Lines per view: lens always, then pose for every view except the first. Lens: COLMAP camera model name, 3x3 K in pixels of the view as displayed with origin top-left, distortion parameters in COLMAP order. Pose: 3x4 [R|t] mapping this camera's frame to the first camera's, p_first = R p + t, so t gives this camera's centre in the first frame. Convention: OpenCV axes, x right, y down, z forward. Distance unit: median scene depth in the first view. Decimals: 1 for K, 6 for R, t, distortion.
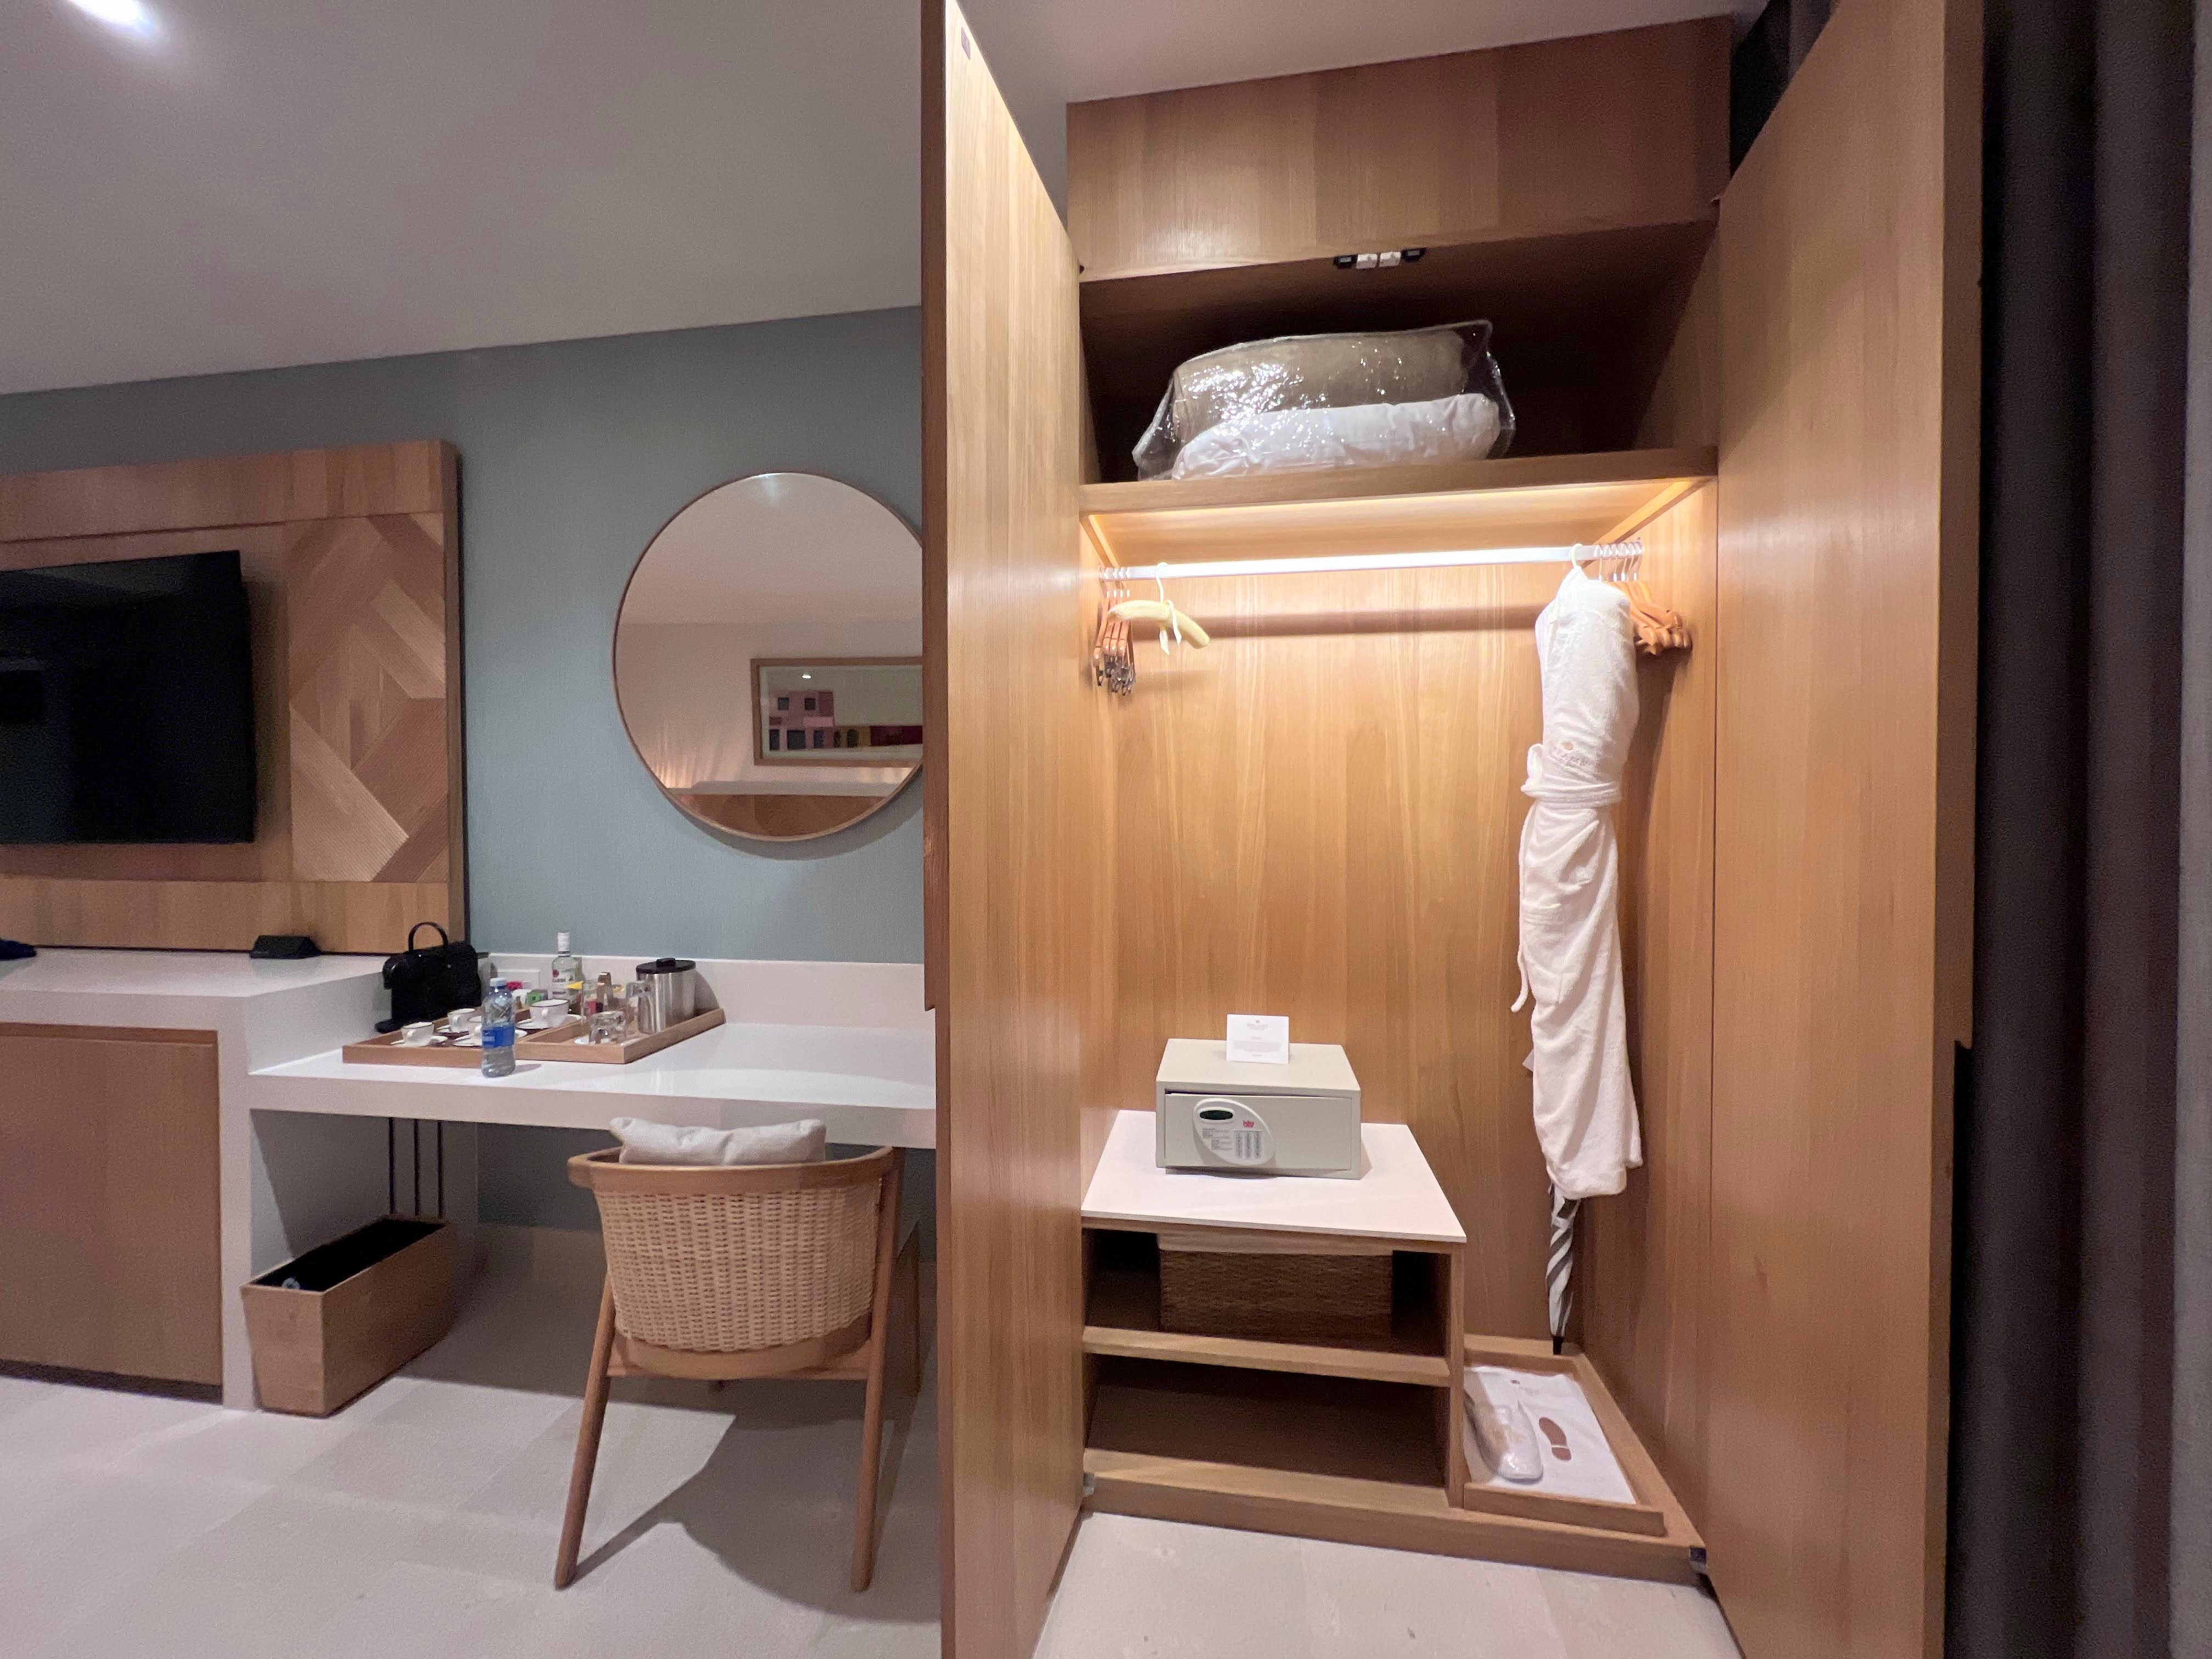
lens RADIAL K [[878.9, 0, 1105.7], [0, 878.9, 824.4], [0, 0, 1]] dist [-0.001796, 0.000004]
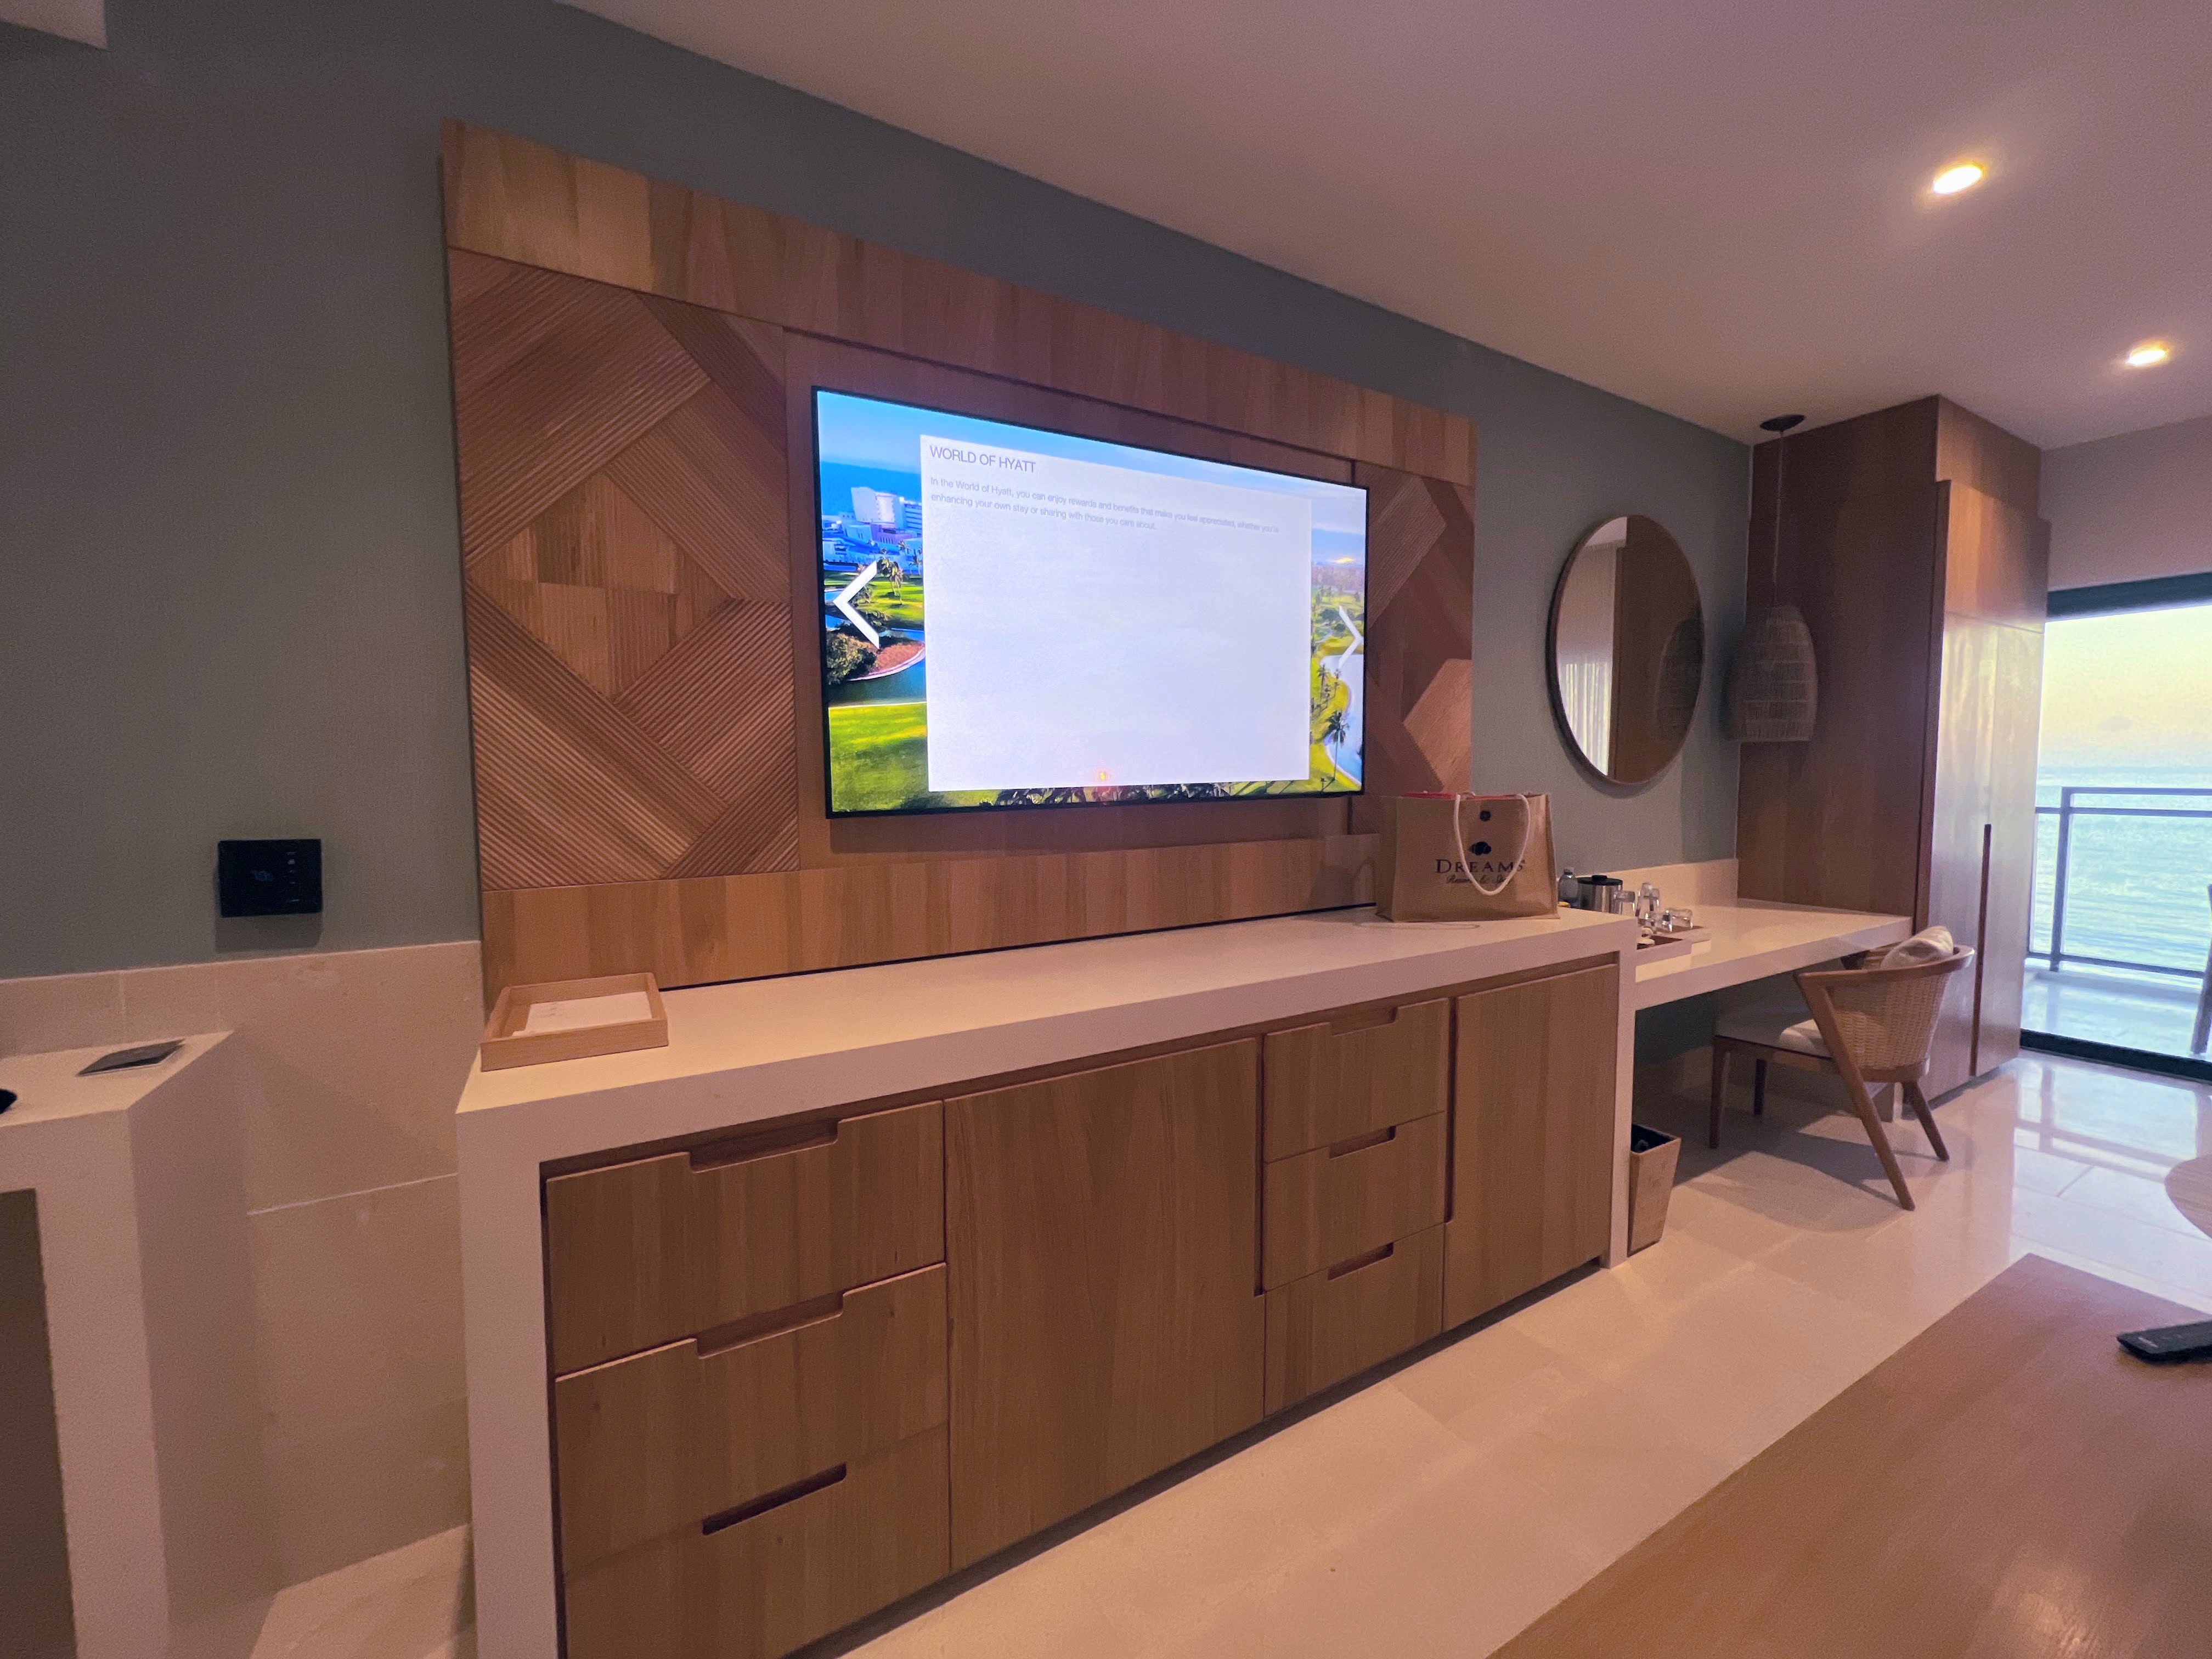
lens RADIAL K [[878.9, 0, 1105.2], [0, 878.9, 826.1], [0, 0, 1]] dist [-0.001796, 0.000004]
pose [[0.781900, -0.040013, 0.622118, -1.893644], [0.015596, 0.998881, 0.044643, 0.007902], [-0.623208, -0.025204, 0.781650, 0.436652]]
